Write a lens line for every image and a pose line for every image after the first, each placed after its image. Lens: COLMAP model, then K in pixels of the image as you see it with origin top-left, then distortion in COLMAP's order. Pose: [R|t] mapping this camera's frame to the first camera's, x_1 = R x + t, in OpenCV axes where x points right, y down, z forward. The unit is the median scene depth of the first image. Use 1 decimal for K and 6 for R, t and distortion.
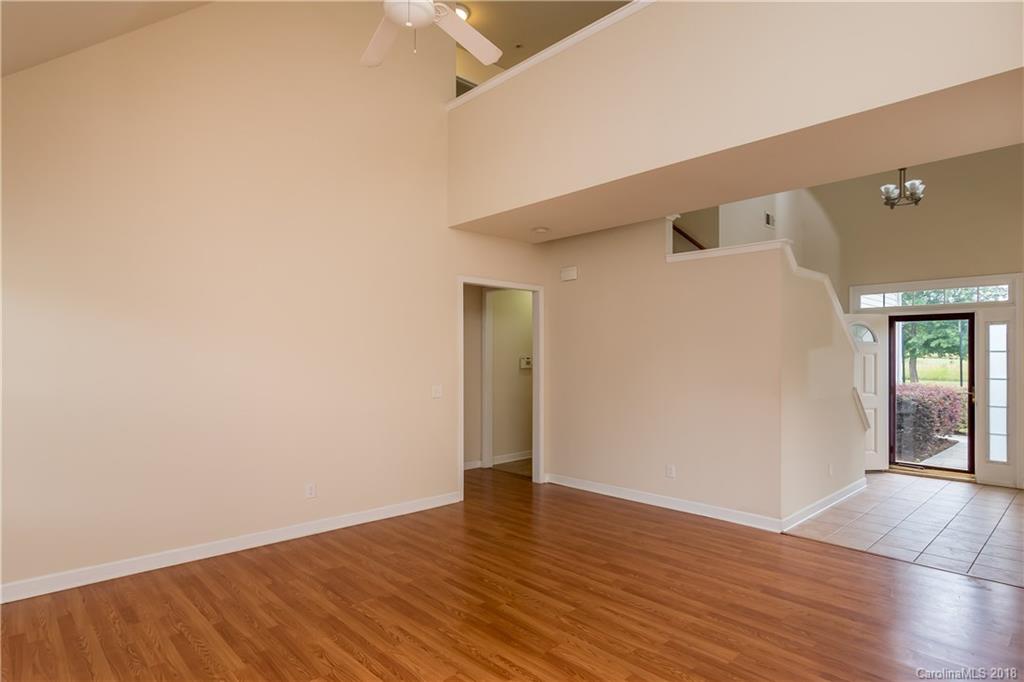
lens RADIAL K [[559.7, 0, 506.0], [0, 559.7, 354.2], [0, 0, 1]] dist [0.003074, 0.001524]
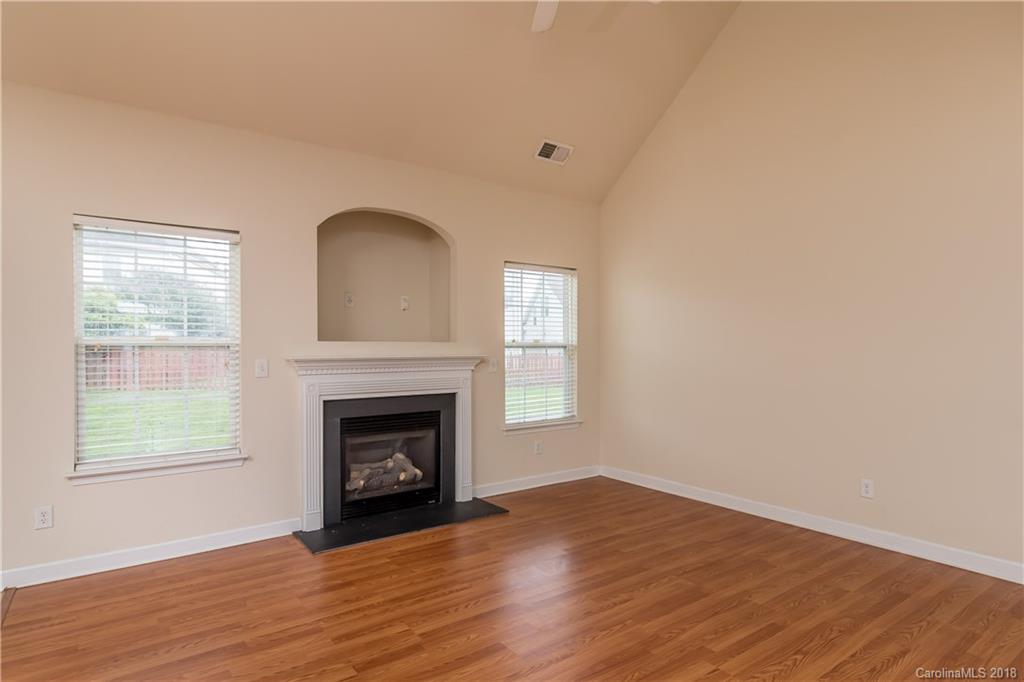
lens RADIAL K [[559.7, 0, 516.5], [0, 559.7, 347.5], [0, 0, 1]] dist [0.003074, 0.001524]
pose [[-0.118314, -0.004037, -0.992968, 0.685013], [0.007534, 0.999959, -0.004964, 0.060899], [0.992948, -0.008068, -0.118279, 0.827427]]
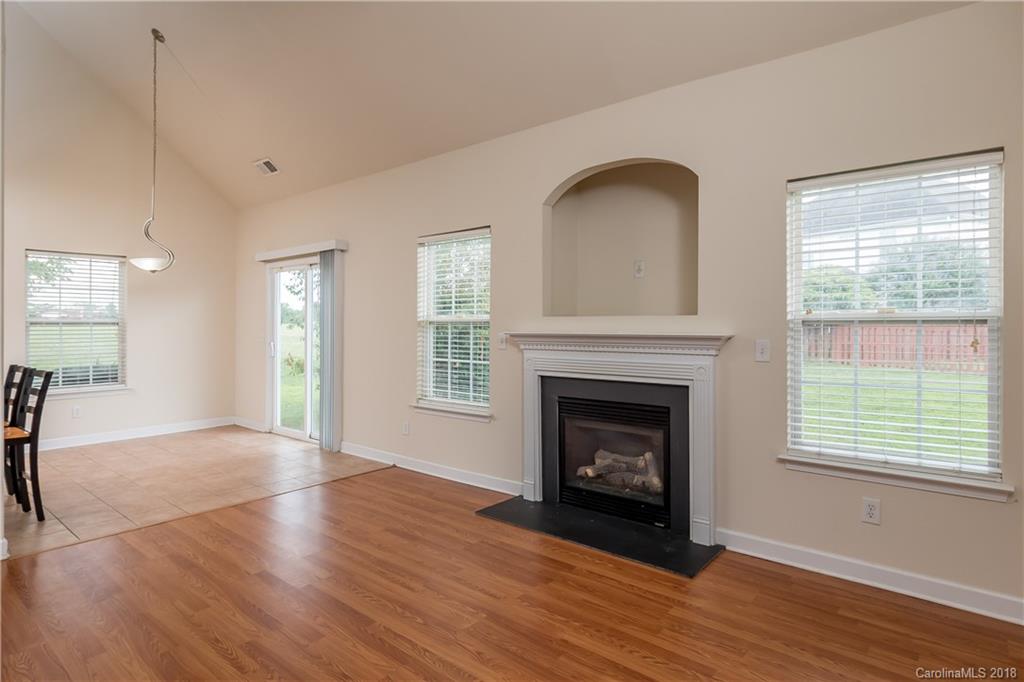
lens RADIAL K [[559.7, 0, 509.0], [0, 559.7, 322.7], [0, 0, 1]] dist [0.003074, 0.001524]
pose [[-0.993477, -0.002085, -0.114013, -0.226075], [-0.000984, 0.999952, -0.009711, 0.063093], [0.114028, -0.009535, -0.993432, 1.449855]]
